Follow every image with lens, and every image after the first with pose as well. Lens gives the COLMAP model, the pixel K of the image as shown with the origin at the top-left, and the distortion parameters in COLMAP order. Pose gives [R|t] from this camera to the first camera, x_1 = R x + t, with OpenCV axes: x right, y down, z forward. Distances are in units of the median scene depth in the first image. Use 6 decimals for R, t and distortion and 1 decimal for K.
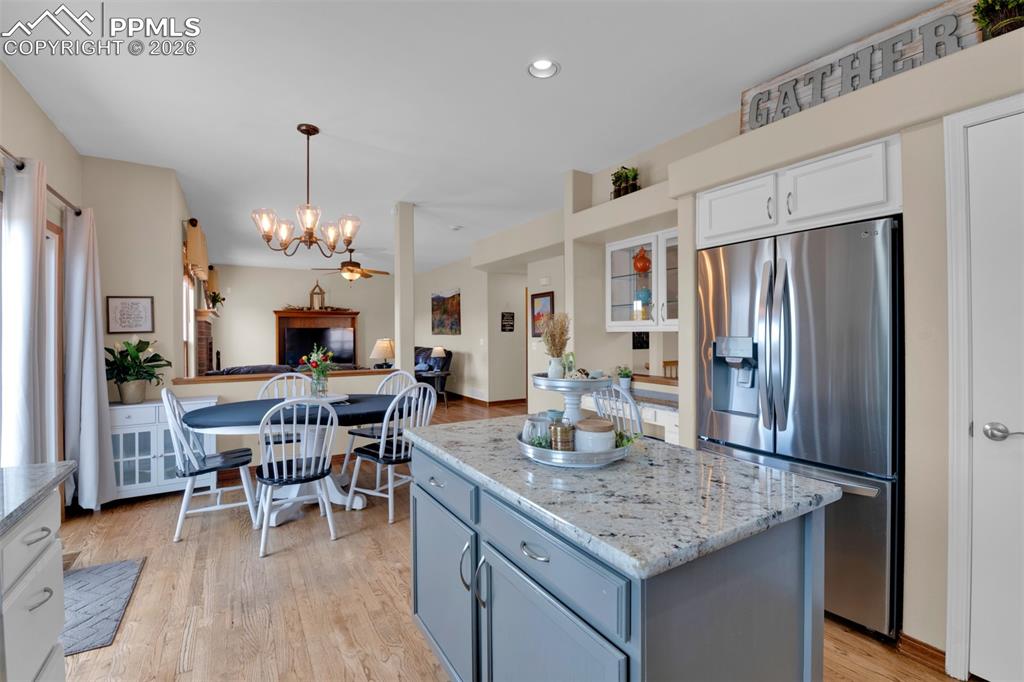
lens RADIAL K [[455.3, 0, 505.7], [0, 455.3, 330.9], [0, 0, 1]] dist [-0.025227, -0.000999]
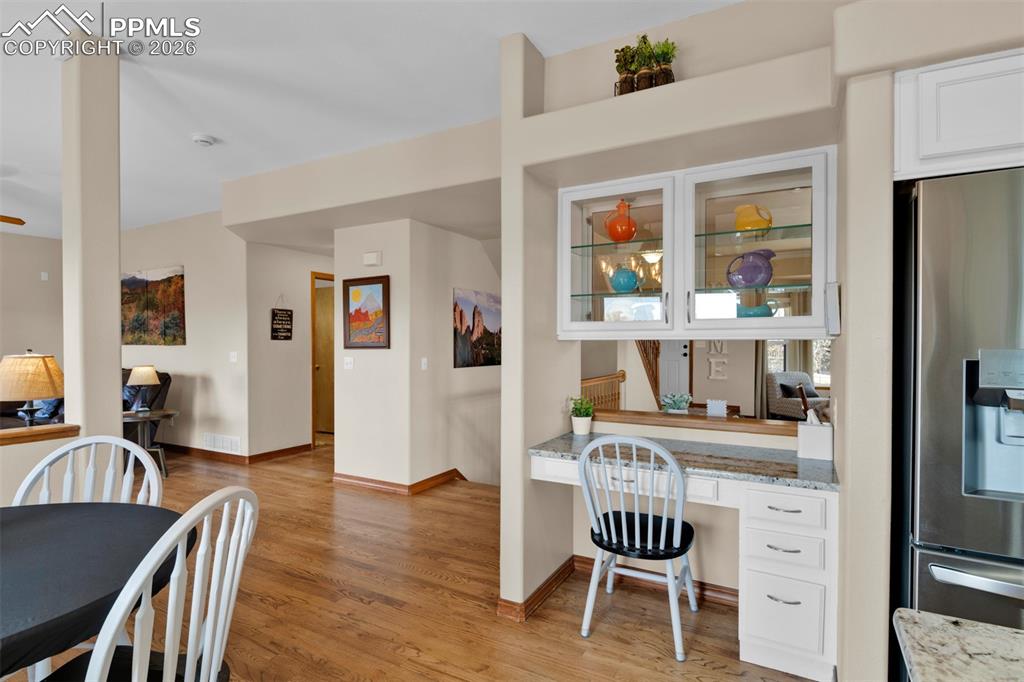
lens RADIAL K [[513.1, 0, 518.7], [0, 513.1, 347.2], [0, 0, 1]] dist [0.004809, -0.001049]
pose [[0.857039, -0.001276, 0.515251, -0.094763], [-0.005095, 0.999927, 0.010950, 0.002605], [-0.515227, -0.012010, 0.856970, 0.273551]]
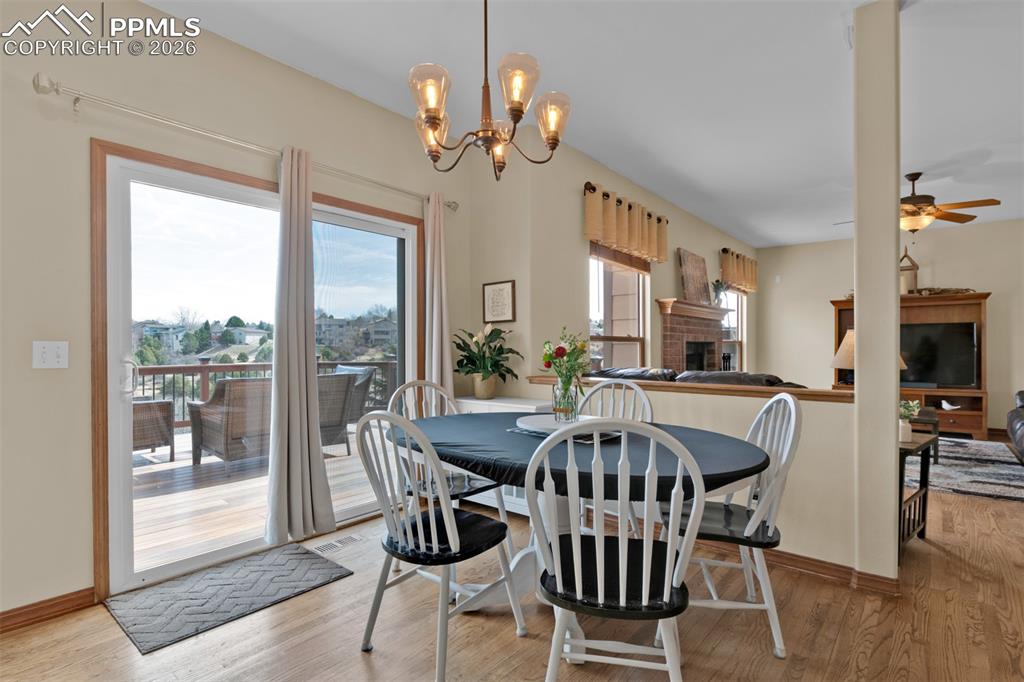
lens RADIAL K [[513.1, 0, 510.8], [0, 513.1, 344.8], [0, 0, 1]] dist [0.004809, -0.001049]
pose [[0.341785, 0.005338, -0.939763, 0.087366], [0.000726, 0.999982, 0.005944, 0.024699], [0.939778, -0.002714, 0.341775, 0.368773]]
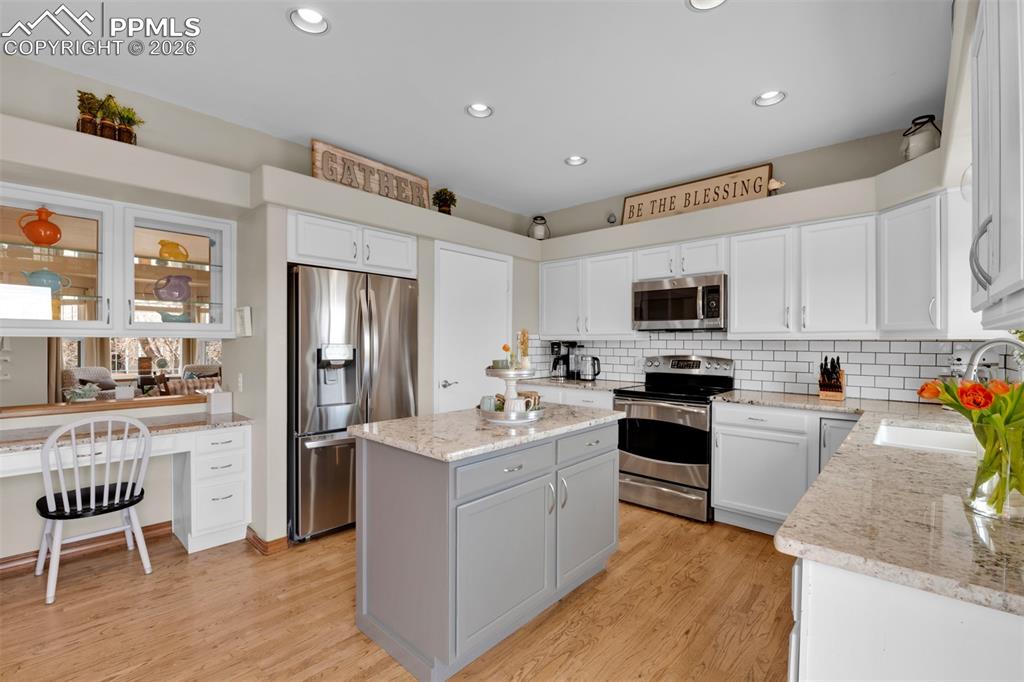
lens RADIAL K [[446.5, 0, 506.3], [0, 446.5, 340.3], [0, 0, 1]] dist [-0.011454, -0.000386]
pose [[-0.296573, 0.005036, 0.954997, -0.276019], [-0.007793, 0.999940, -0.007693, 0.003273], [-0.954978, -0.009723, -0.296516, 0.313258]]
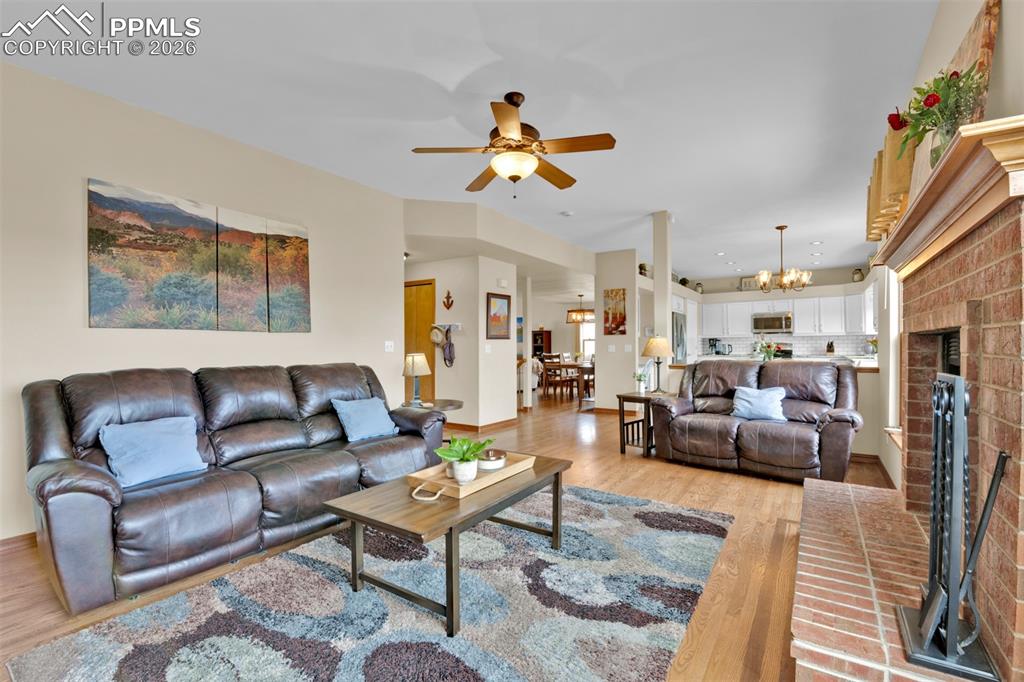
lens RADIAL K [[446.5, 0, 503.6], [0, 446.5, 346.1], [0, 0, 1]] dist [-0.011454, -0.000386]
pose [[-0.420962, 0.010536, 0.907017, -0.737692], [0.005597, 0.999944, -0.009017, 0.034508], [-0.907061, 0.001281, -0.420997, 1.302444]]
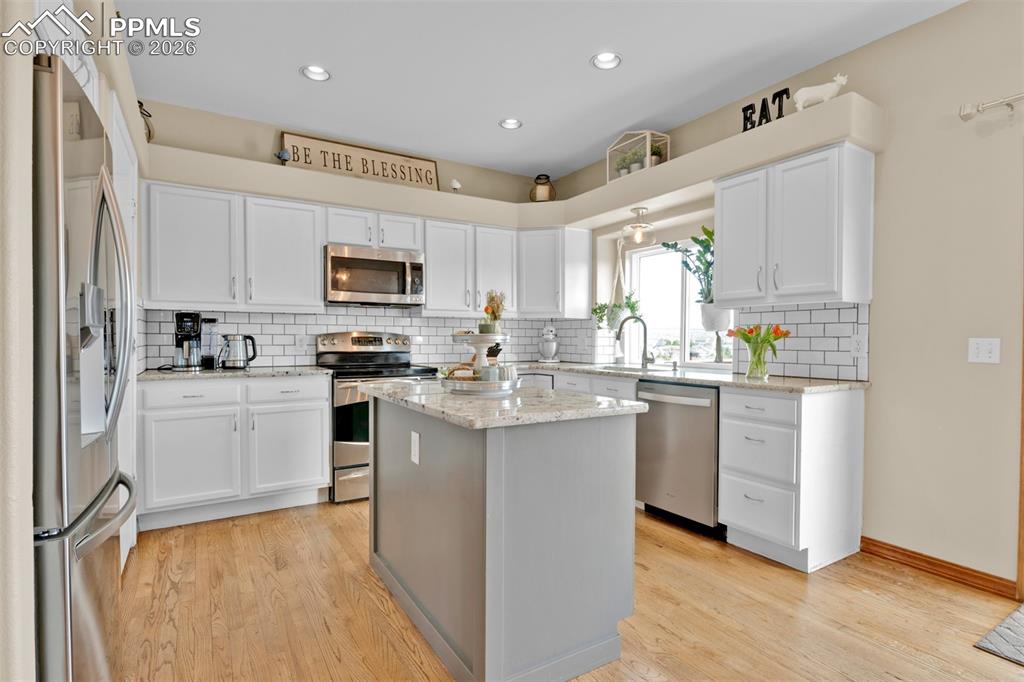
lens RADIAL K [[513.1, 0, 520.4], [0, 513.1, 347.9], [0, 0, 1]] dist [0.004809, -0.001049]
pose [[-0.999421, 0.000352, -0.034014, 0.019928], [-0.000118, 0.999905, 0.013802, 0.026118], [0.034015, 0.013798, -0.999326, 0.539761]]
